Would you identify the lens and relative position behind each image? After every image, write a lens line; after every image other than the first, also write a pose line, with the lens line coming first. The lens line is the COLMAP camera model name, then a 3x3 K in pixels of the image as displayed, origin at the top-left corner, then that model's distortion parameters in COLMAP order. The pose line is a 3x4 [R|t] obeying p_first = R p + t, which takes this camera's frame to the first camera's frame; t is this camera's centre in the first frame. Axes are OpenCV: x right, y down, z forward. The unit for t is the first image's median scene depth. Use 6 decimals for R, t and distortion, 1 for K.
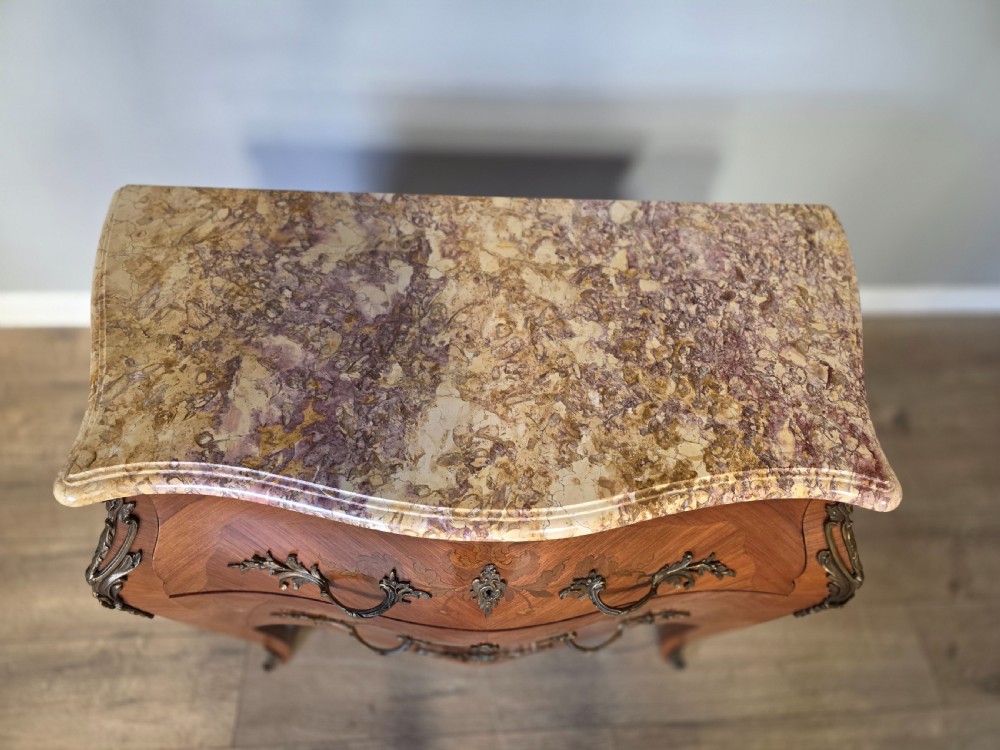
lens RADIAL K [[681.6, 0, 504.5], [0, 681.6, 371.9], [0, 0, 1]] dist [0.062960, -0.069915]
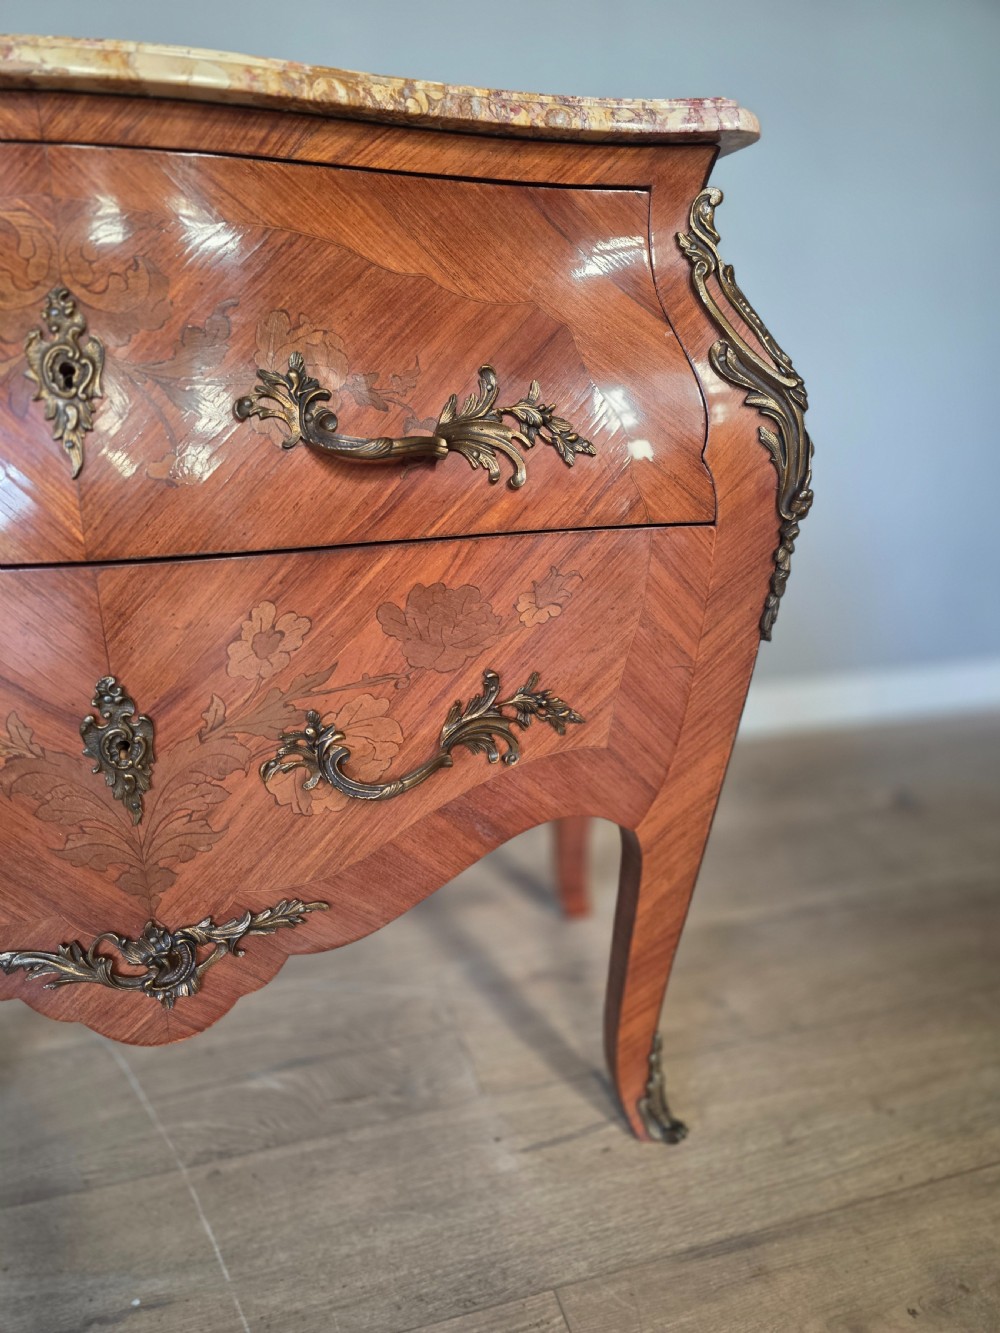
lens RADIAL K [[908.6, 0, 498.2], [0, 908.6, 677.6], [0, 0, 1]] dist [0.062960, -0.069915]
pose [[0.973239, -0.128690, 0.190379, 0.119522], [0.218594, 0.773970, -0.594296, 0.938216], [-0.070868, 0.620008, 0.781389, 0.635699]]
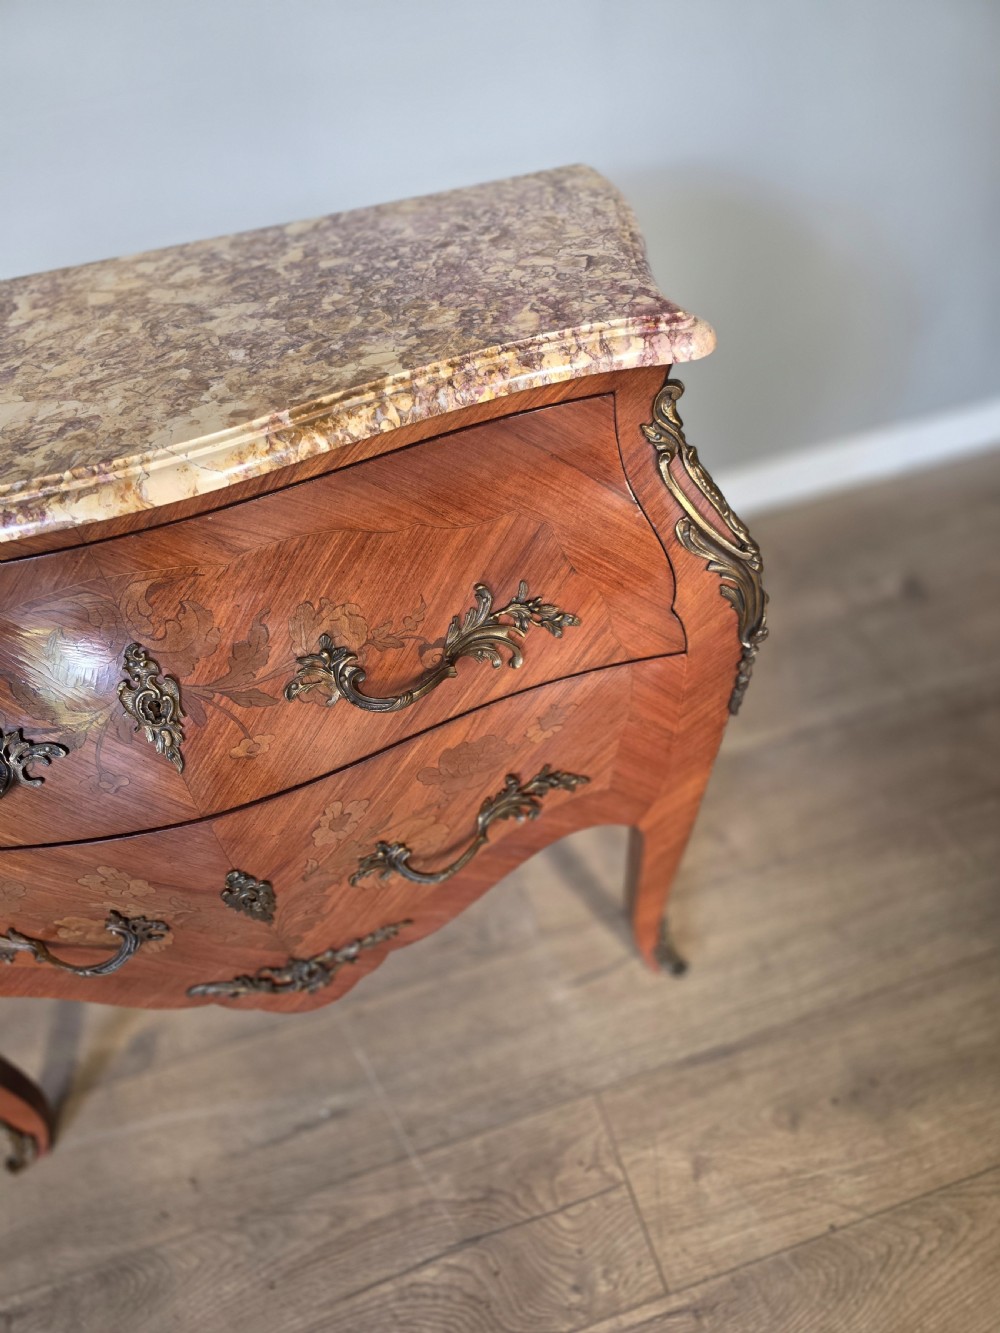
lens RADIAL K [[908.6, 0, 506.0], [0, 908.6, 662.2], [0, 0, 1]] dist [0.062960, -0.069915]
pose [[0.960526, -0.273606, 0.050302, 0.247114], [0.277574, 0.930553, -0.238796, 0.572415], [0.018528, 0.243333, 0.969766, 0.230530]]
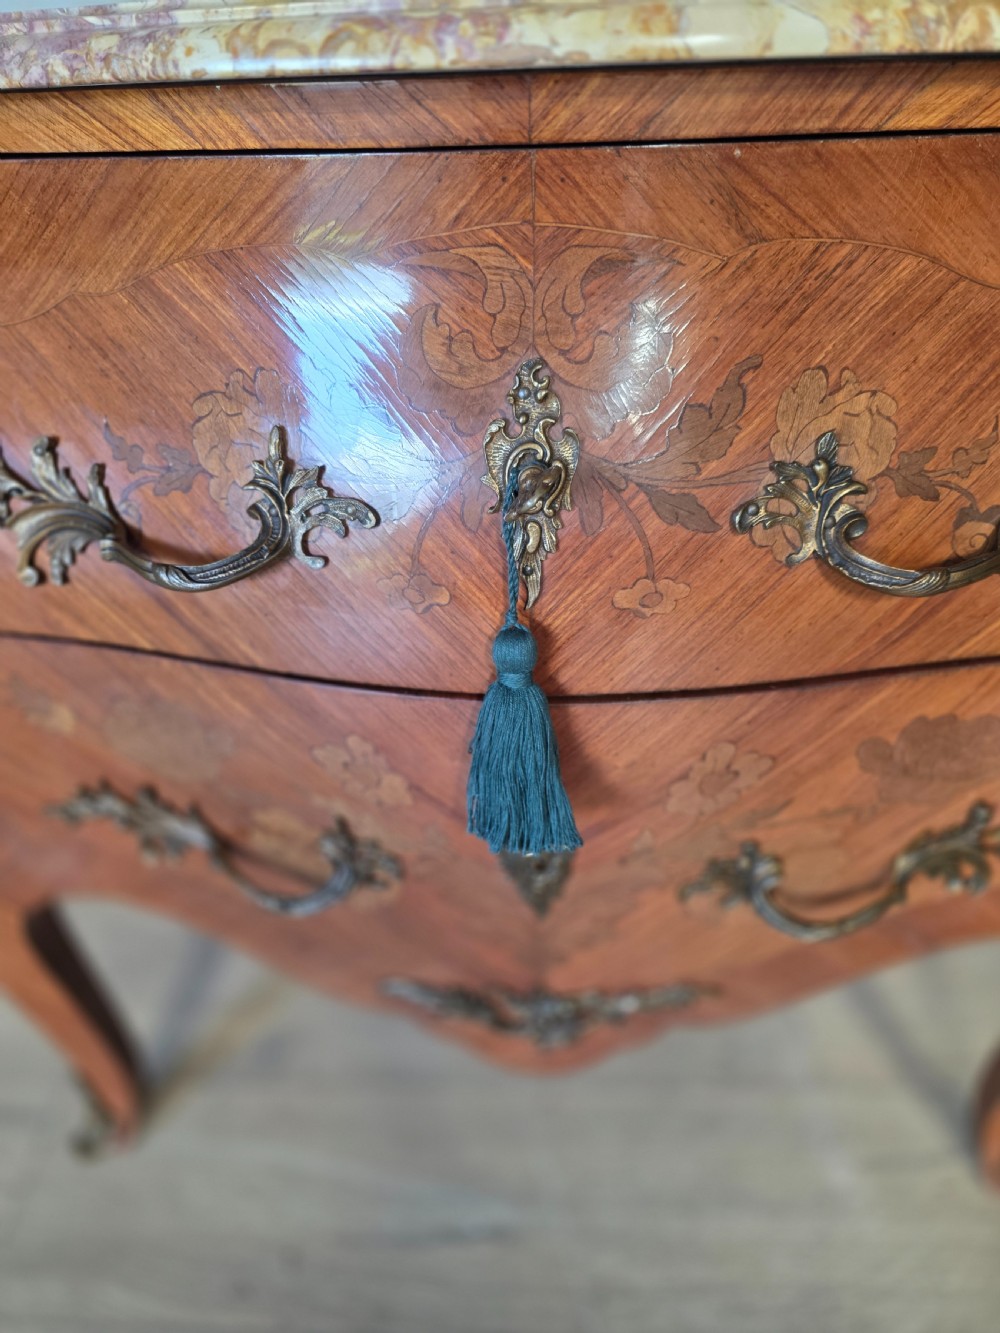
lens RADIAL K [[927.3, 0, 496.5], [0, 927.3, 668.0], [0, 0, 1]] dist [0.024907, -0.038414]
pose [[0.992234, -0.019039, -0.122916, 0.016842], [-0.027000, 0.931683, -0.362267, 0.602870], [0.121416, 0.362773, 0.923934, 0.602506]]
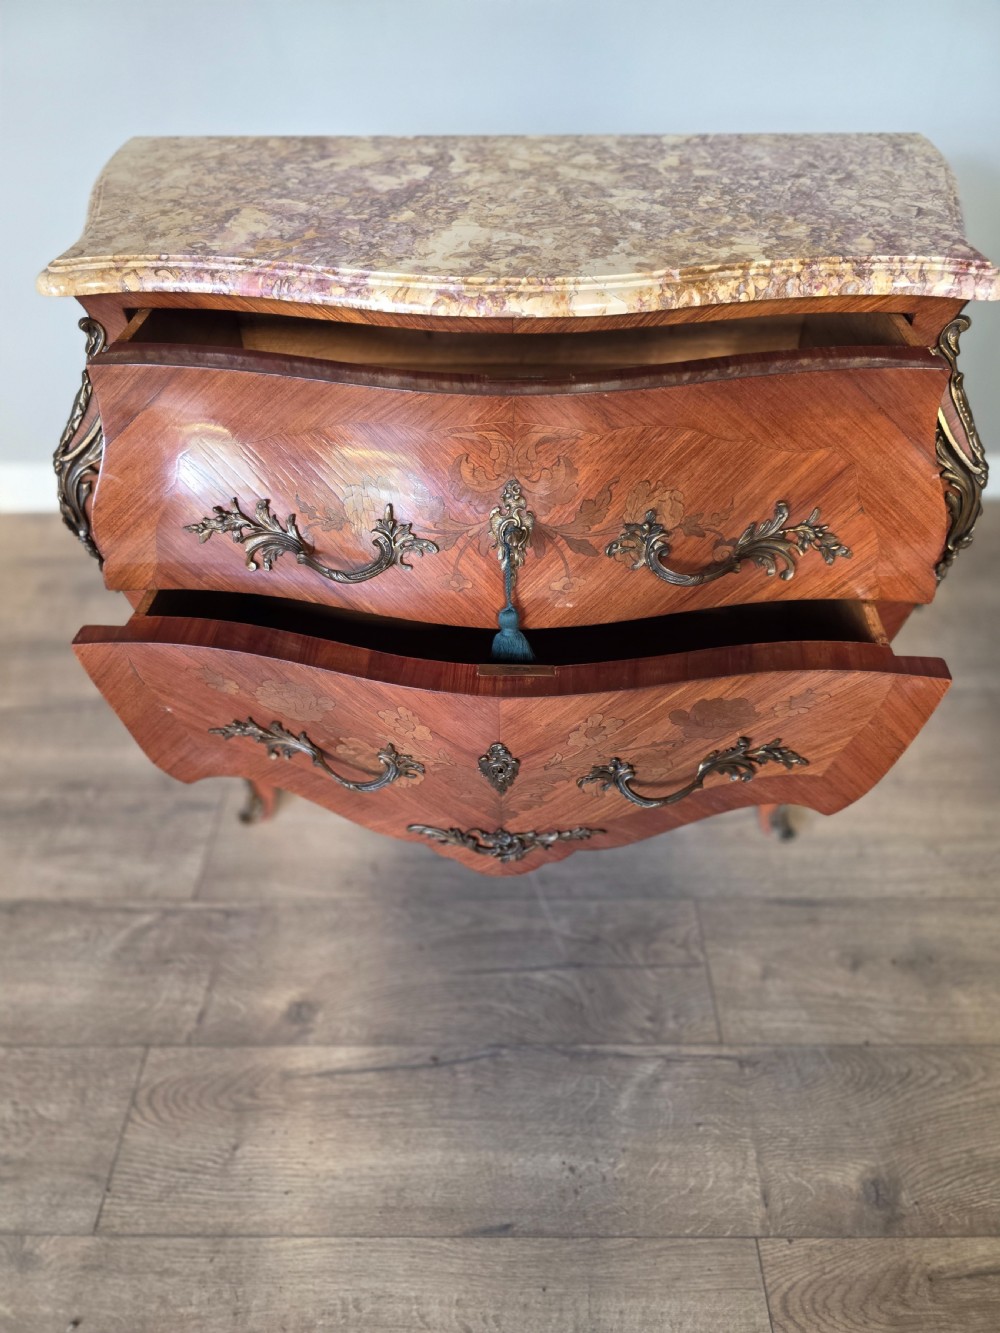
lens RADIAL K [[908.6, 0, 493.0], [0, 908.6, 667.4], [0, 0, 1]] dist [0.062960, -0.069915]
pose [[0.995758, -0.003918, -0.091926, 0.056459], [-0.014366, 0.980219, -0.197395, 0.797280], [0.090881, 0.197878, 0.976005, -0.035574]]
